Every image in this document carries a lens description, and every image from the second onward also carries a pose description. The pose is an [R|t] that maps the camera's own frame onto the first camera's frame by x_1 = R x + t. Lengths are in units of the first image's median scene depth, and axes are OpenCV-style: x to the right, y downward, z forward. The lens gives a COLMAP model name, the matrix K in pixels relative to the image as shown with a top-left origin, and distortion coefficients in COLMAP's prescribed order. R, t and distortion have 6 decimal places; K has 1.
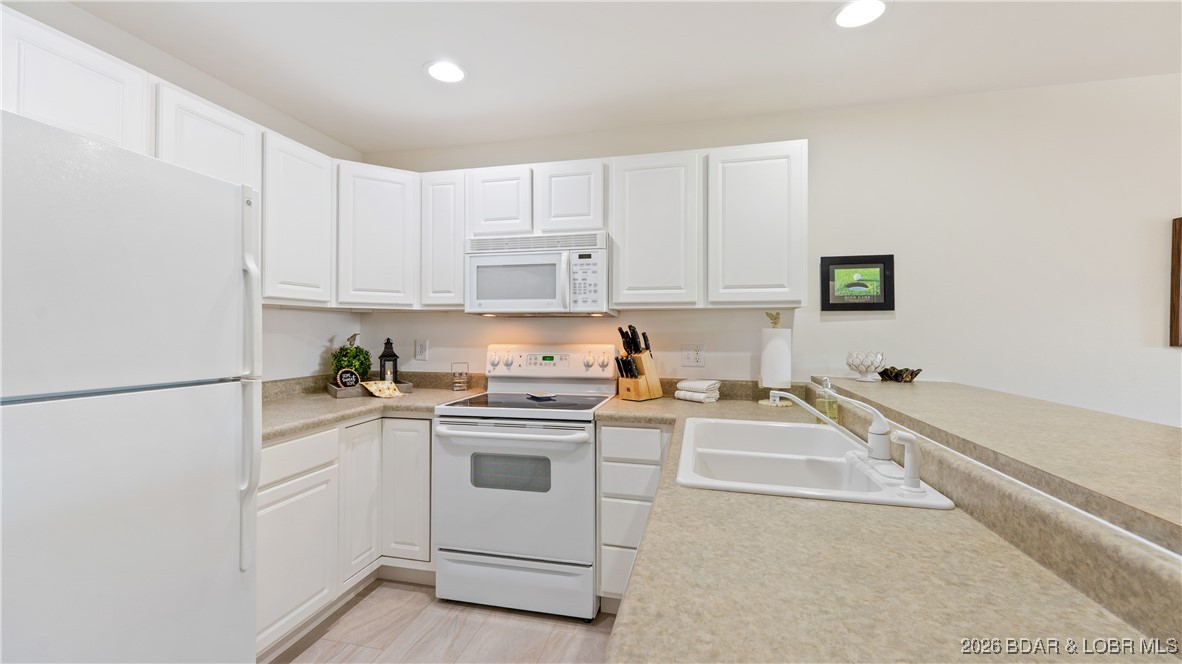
lens RADIAL K [[492.6, 0, 582.1], [0, 492.6, 325.4], [0, 0, 1]] dist [0.013957, -0.000126]
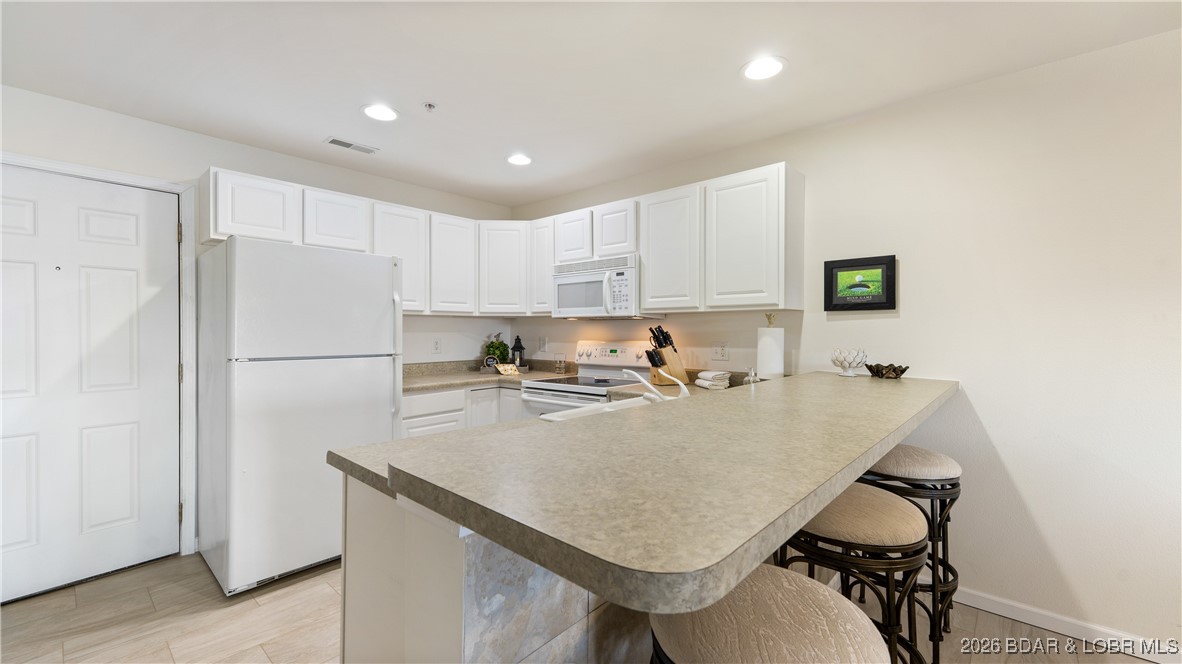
lens RADIAL K [[492.6, 0, 588.2], [0, 492.6, 332.5], [0, 0, 1]] dist [0.013957, -0.000126]
pose [[0.878142, -0.000844, -0.478399, 0.552721], [0.007731, 0.999893, 0.012428, -0.000292], [0.478337, -0.014612, 0.878055, -0.203617]]
